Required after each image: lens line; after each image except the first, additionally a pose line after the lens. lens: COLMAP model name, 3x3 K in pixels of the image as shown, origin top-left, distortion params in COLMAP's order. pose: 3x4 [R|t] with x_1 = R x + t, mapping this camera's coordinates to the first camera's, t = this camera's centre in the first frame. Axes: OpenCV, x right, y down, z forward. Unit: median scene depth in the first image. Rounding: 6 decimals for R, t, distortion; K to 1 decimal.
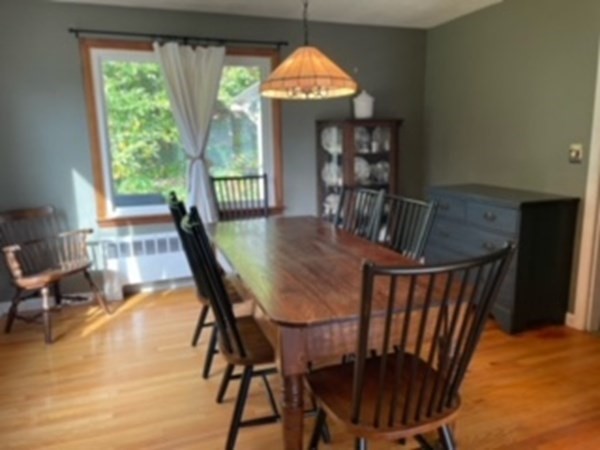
lens RADIAL K [[458.8, 0, 300.0], [0, 458.8, 225.0], [0, 0, 1]] dist [0.109101, -0.107885]
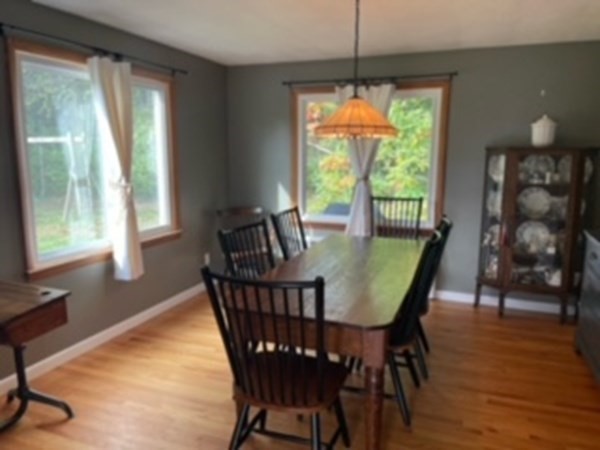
lens RADIAL K [[458.8, 0, 300.0], [0, 458.8, 225.0], [0, 0, 1]] dist [0.109101, -0.107885]
pose [[0.752504, 0.129027, -0.645824, 0.398039], [-0.140705, 0.989477, 0.033736, -0.043259], [0.643381, 0.065484, 0.762740, 0.011878]]
